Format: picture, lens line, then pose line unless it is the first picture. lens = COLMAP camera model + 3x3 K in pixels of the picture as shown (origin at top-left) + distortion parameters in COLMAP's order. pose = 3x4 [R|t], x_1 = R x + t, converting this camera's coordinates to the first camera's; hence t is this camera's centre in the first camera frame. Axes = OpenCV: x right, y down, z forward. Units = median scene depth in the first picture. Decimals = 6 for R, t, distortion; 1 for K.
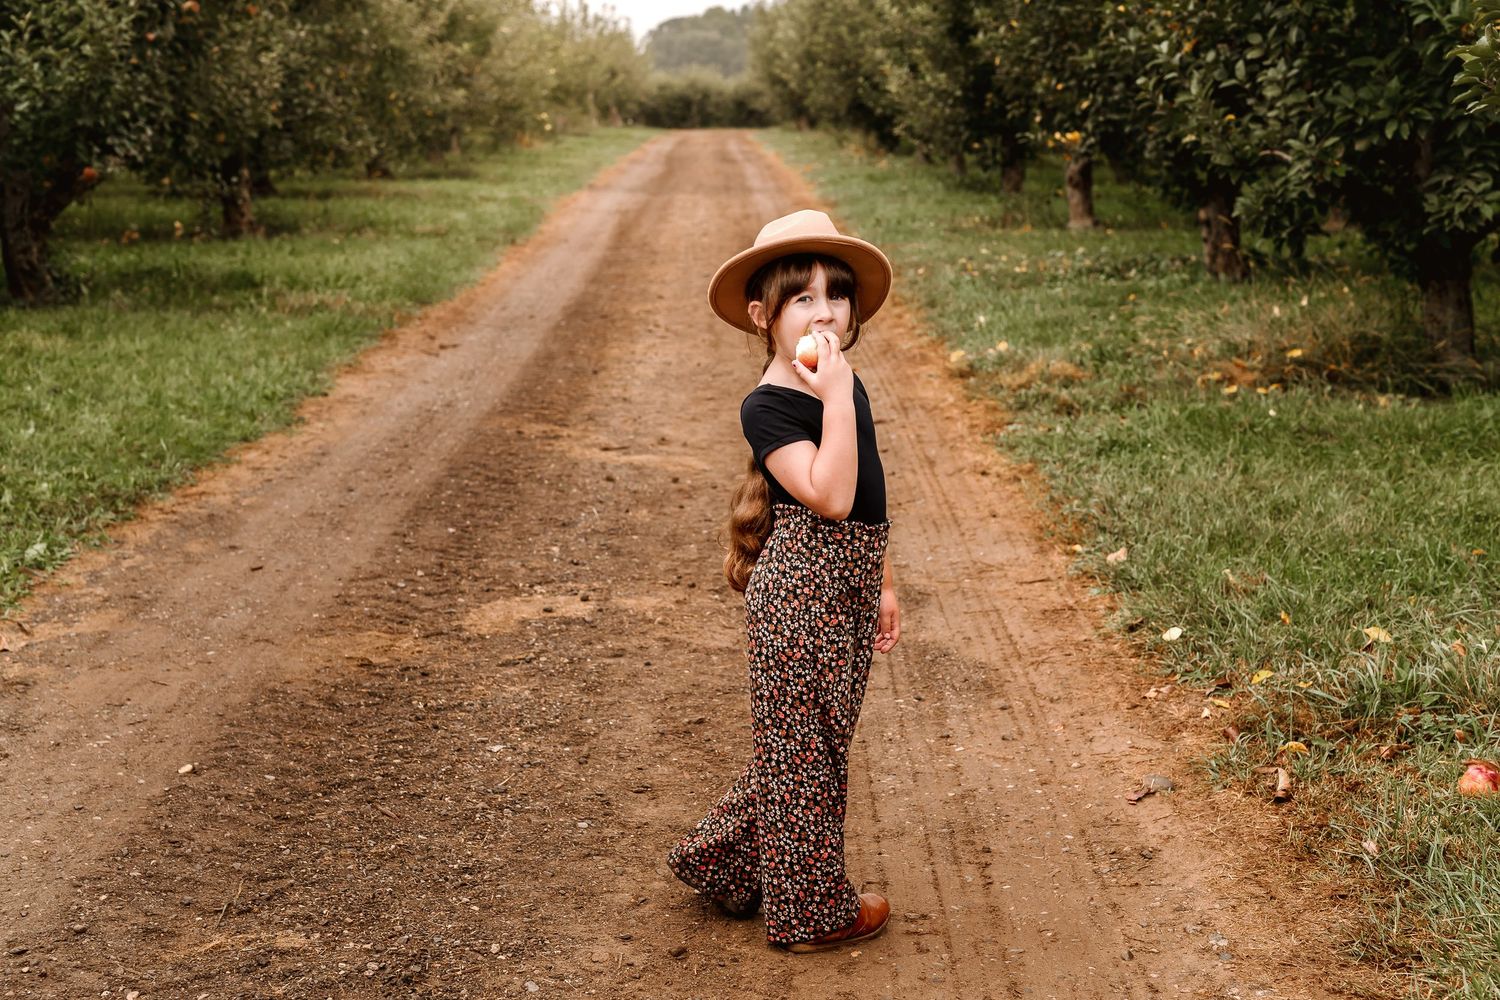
lens RADIAL K [[2221.8, 0, 750.0], [0, 2221.8, 500.0], [0, 0, 1]] dist [-0.011147, -0.032832]
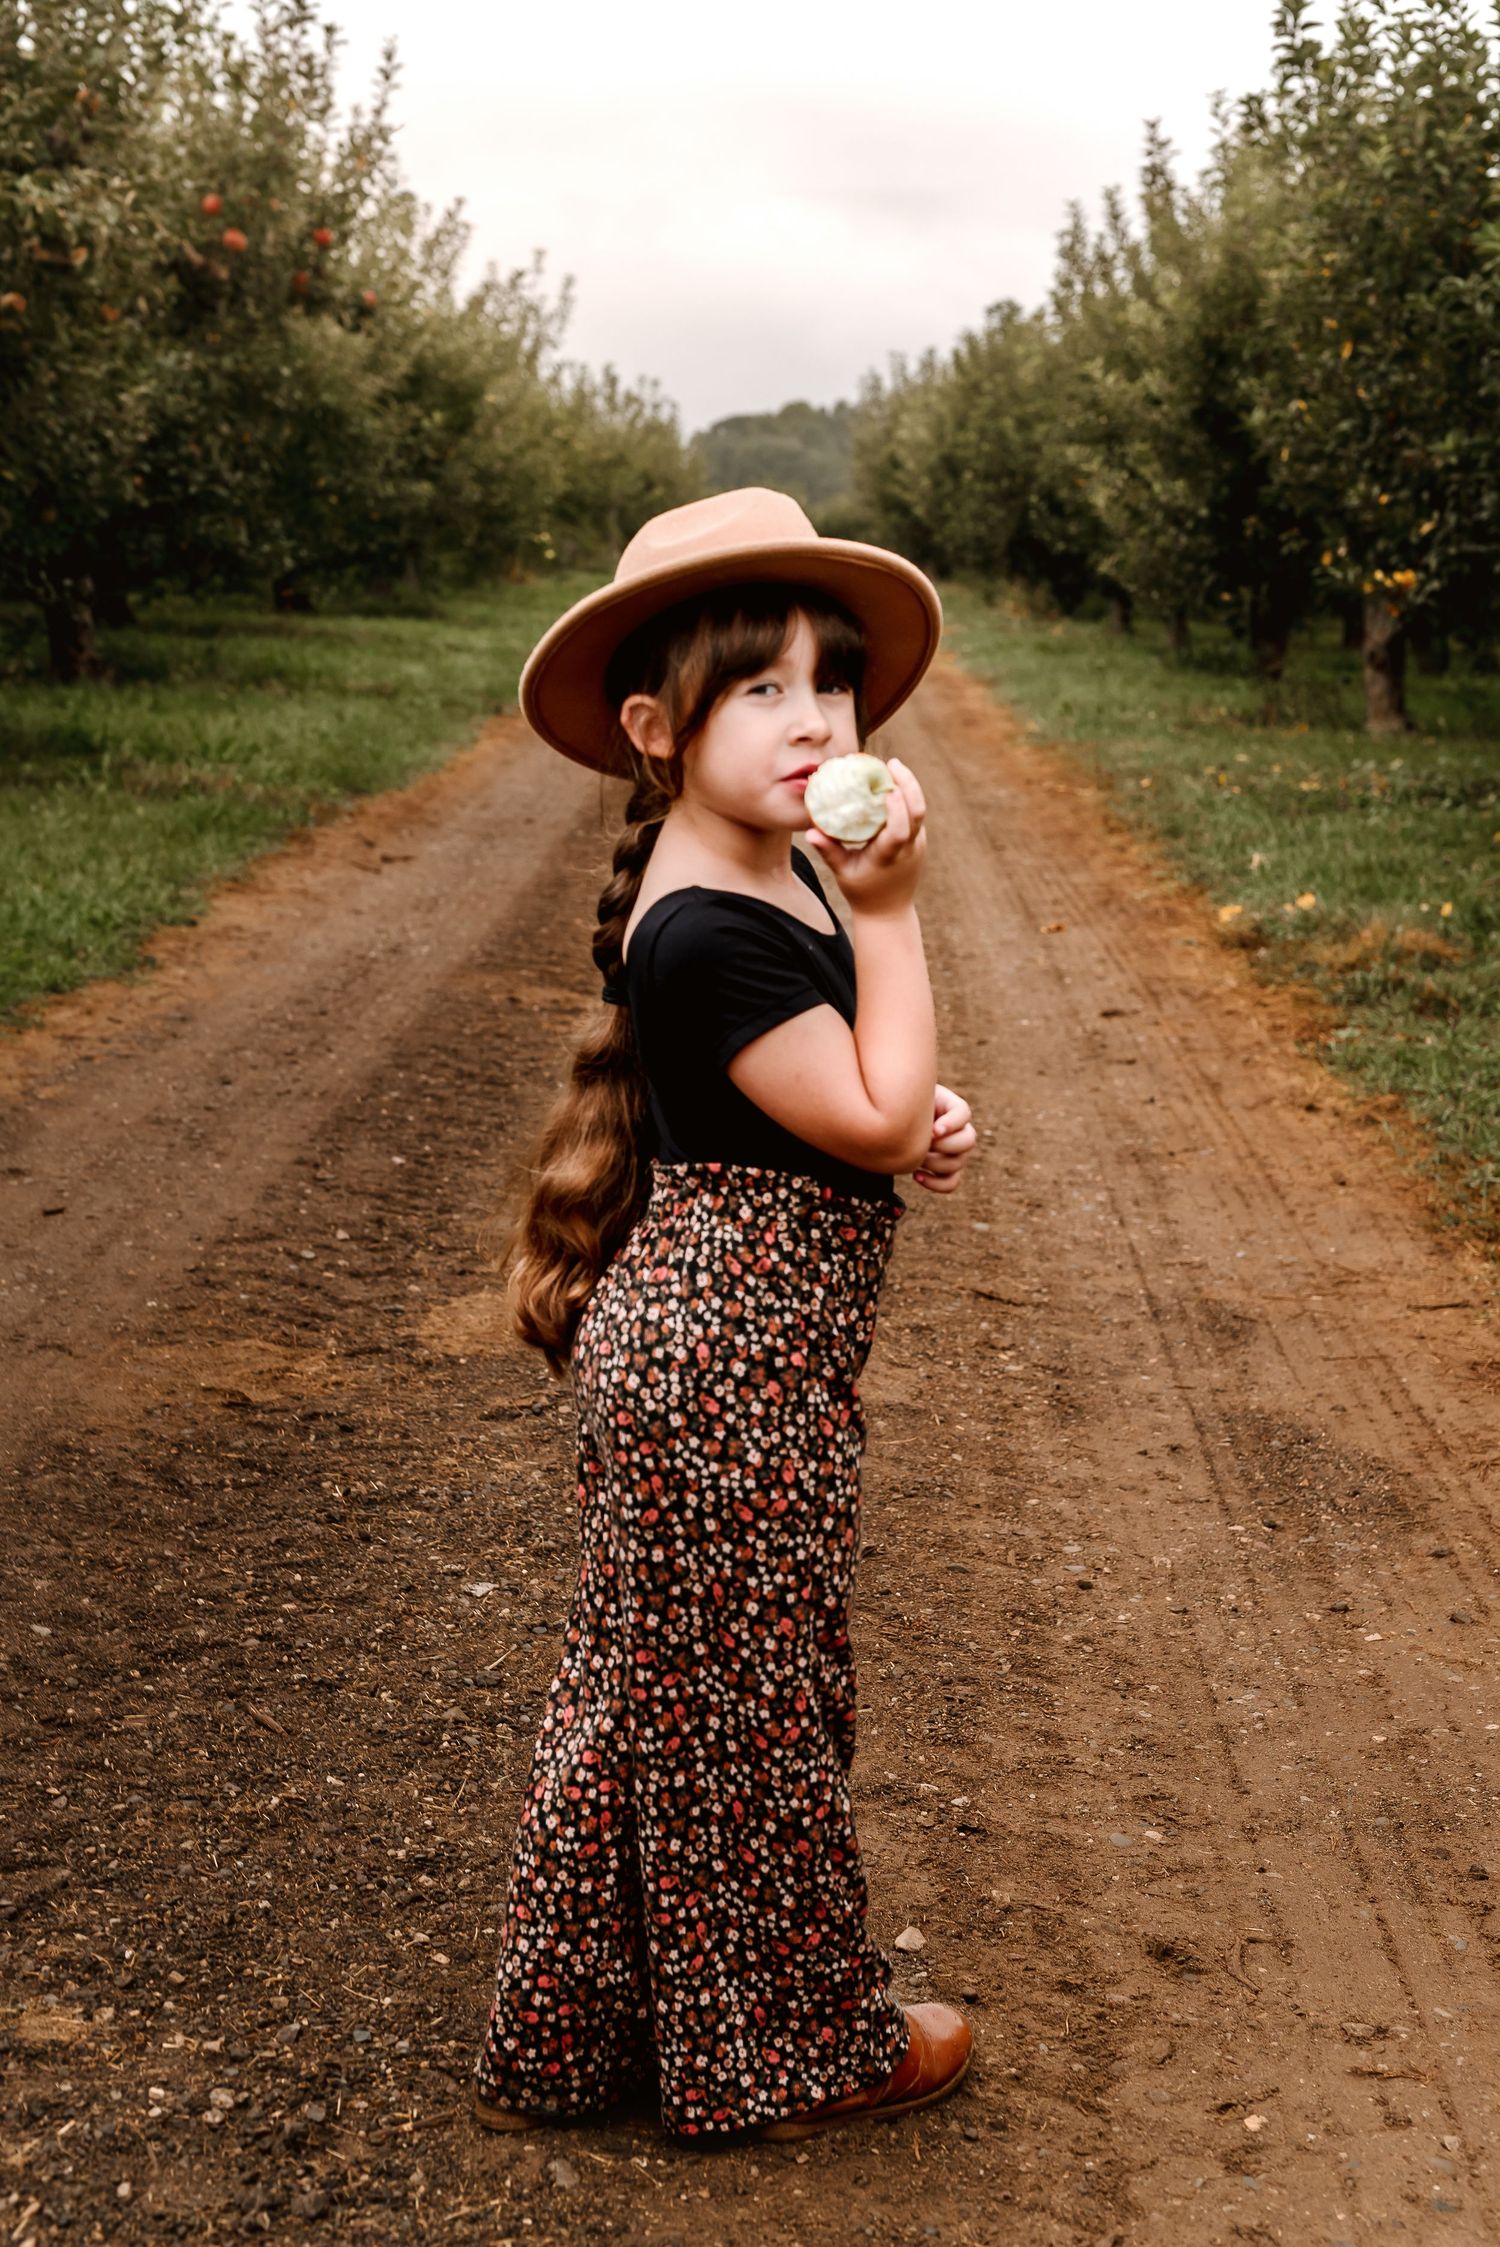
lens RADIAL K [[3328.2, 0, 706.7], [0, 3328.2, 1092.0], [0, 0, 1]] dist [-0.011147, -0.032832]
pose [[0.998145, 0.050267, -0.034339, -0.021050], [-0.050649, 0.998663, -0.010353, 0.000715], [0.033772, 0.012073, 0.999357, 0.116092]]
